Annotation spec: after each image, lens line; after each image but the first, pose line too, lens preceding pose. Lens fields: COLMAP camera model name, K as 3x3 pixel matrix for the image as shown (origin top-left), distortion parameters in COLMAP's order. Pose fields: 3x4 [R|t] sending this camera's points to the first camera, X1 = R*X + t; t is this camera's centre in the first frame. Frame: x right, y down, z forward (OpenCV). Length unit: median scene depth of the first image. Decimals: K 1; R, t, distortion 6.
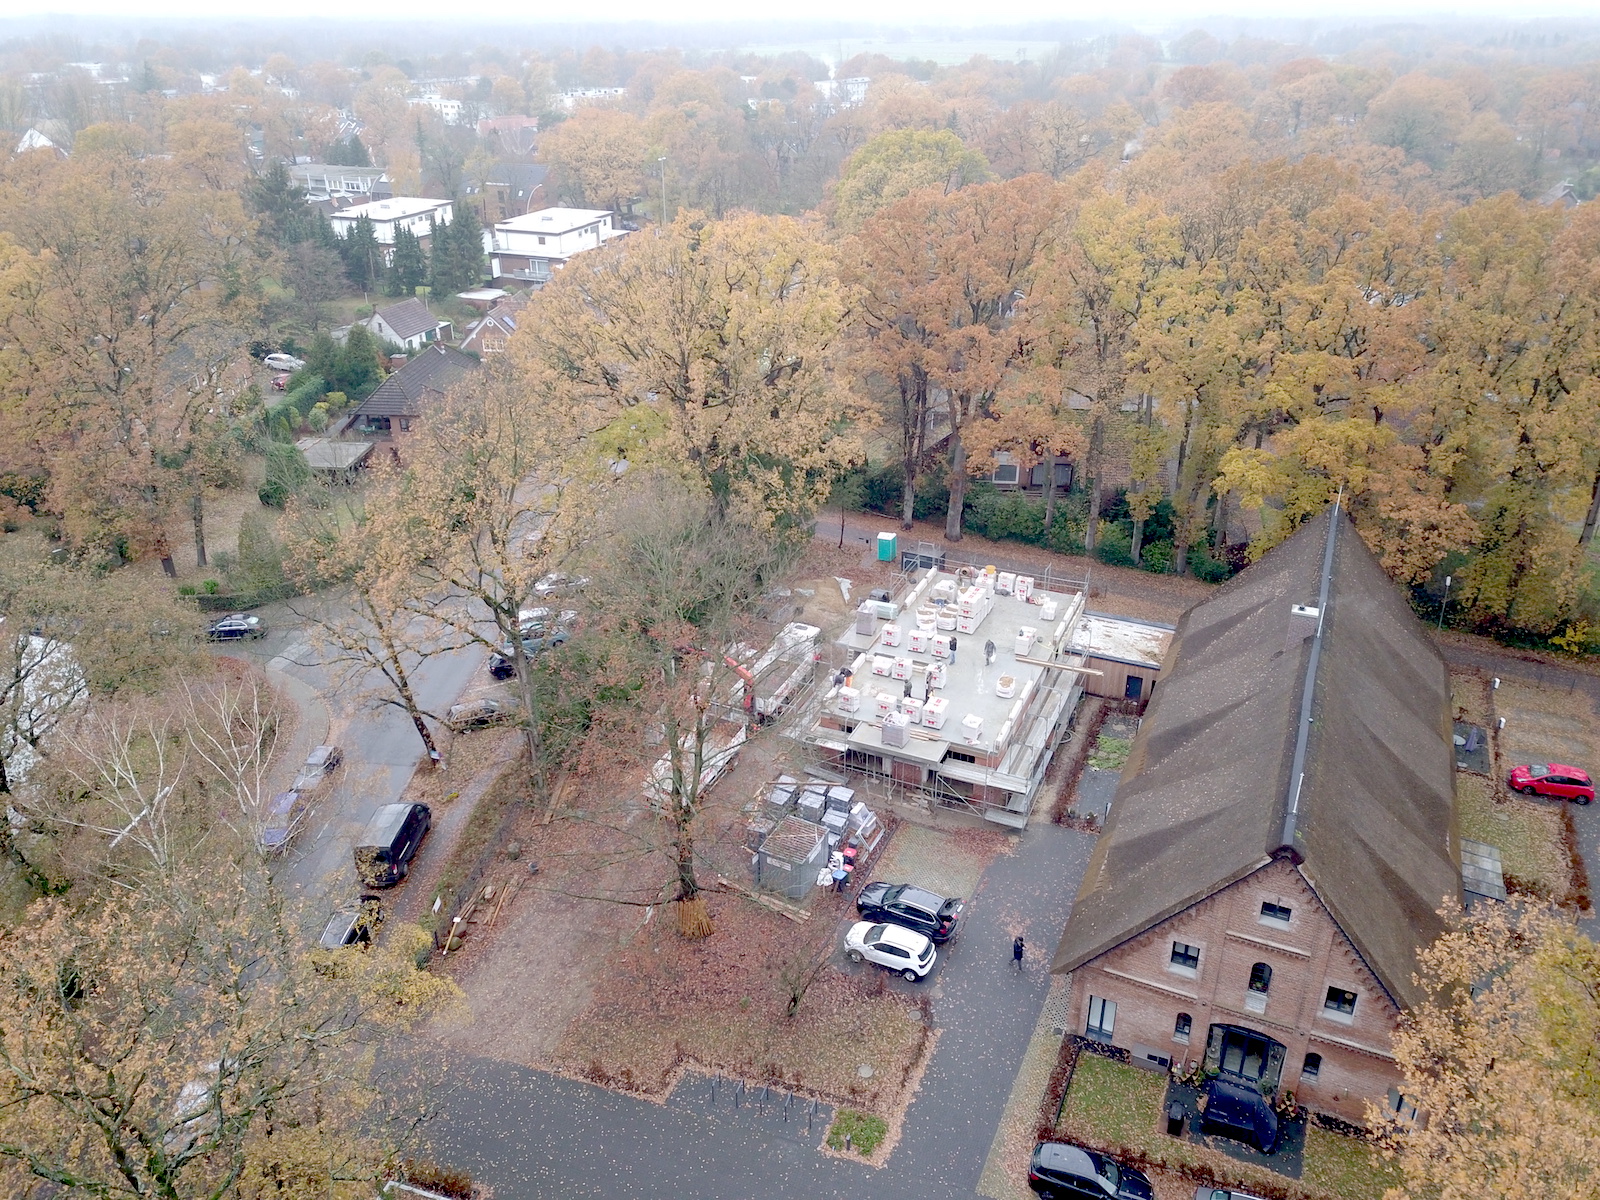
lens RADIAL K [[1225.4, 0, 800.0], [0, 1225.4, 600.0], [0, 0, 1]] dist [0.020530, -0.011062]
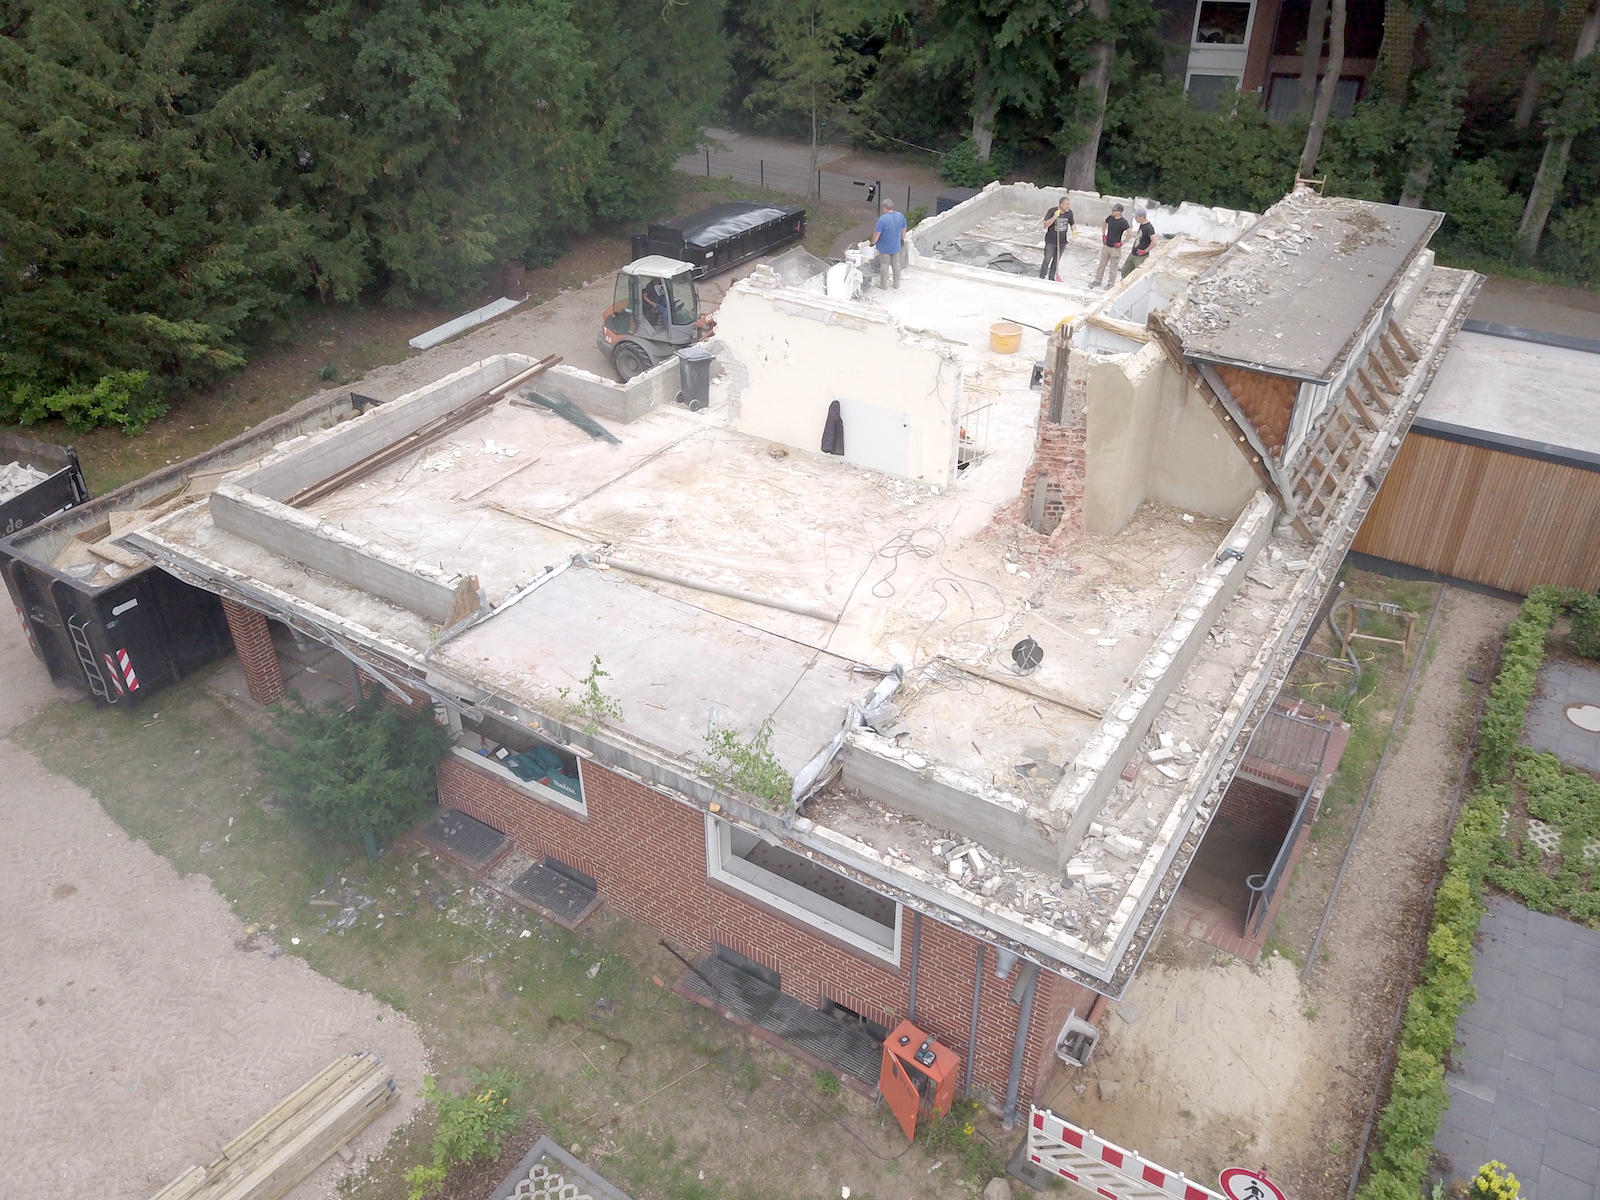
lens RADIAL K [[1225.4, 0, 800.0], [0, 1225.4, 600.0], [0, 0, 1]] dist [0.020530, -0.011062]
pose [[0.990657, 0.082862, -0.108319, 0.109420], [-0.070113, 0.990698, 0.116628, 0.060052], [0.116976, -0.107944, 0.987251, 0.687432]]
